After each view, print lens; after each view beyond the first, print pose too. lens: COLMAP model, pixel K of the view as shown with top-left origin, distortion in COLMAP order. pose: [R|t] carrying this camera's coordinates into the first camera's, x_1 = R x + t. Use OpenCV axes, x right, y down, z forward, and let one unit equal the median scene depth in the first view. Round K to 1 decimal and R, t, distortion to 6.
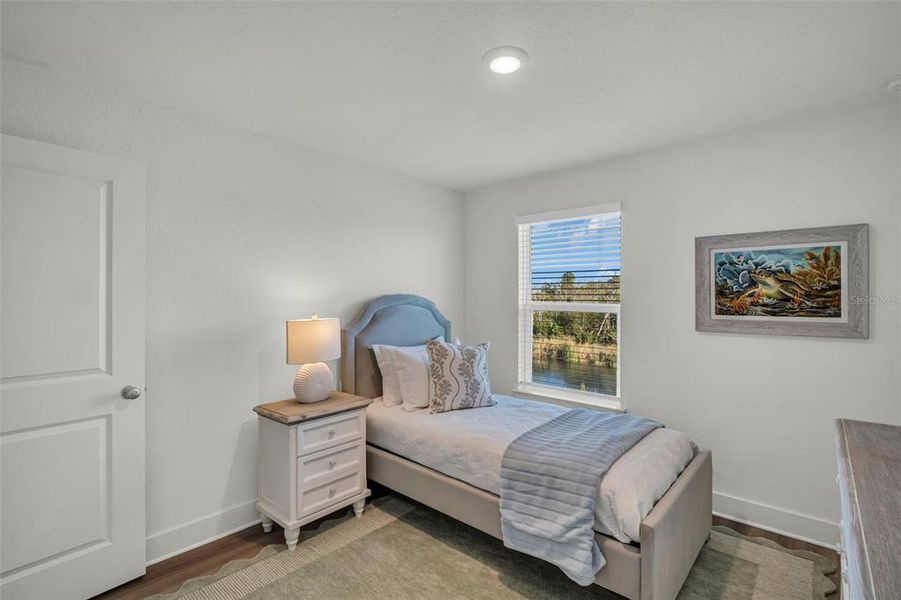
lens RADIAL K [[415.5, 0, 453.9], [0, 415.5, 298.9], [0, 0, 1]] dist [-0.008022, -0.000296]
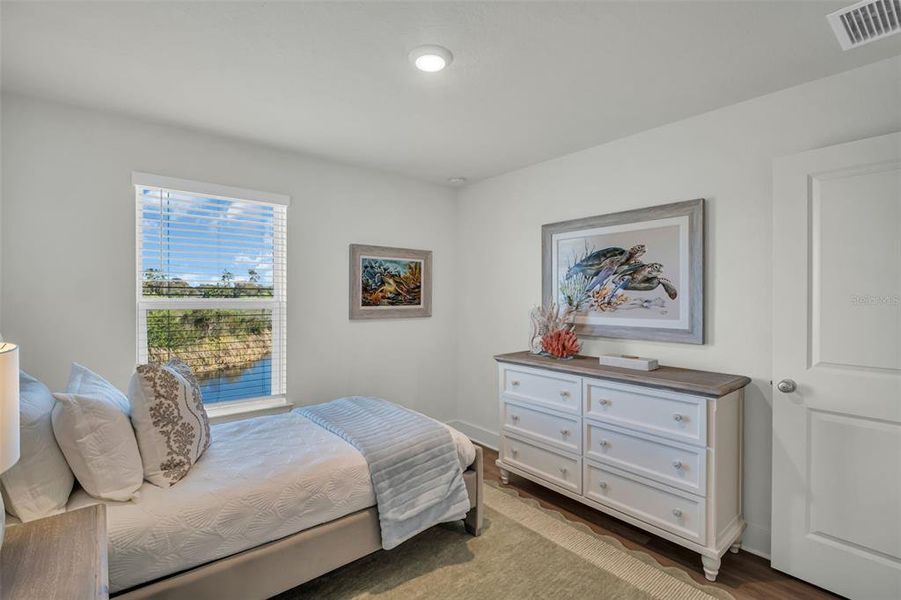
lens RADIAL K [[415.5, 0, 450.9], [0, 415.5, 296.8], [0, 0, 1]] dist [-0.008022, -0.000296]
pose [[0.147852, -0.004722, 0.988998, -0.647952], [-0.001130, 0.999987, 0.004944, 0.003065], [-0.989009, -0.001848, 0.147845, 0.576093]]
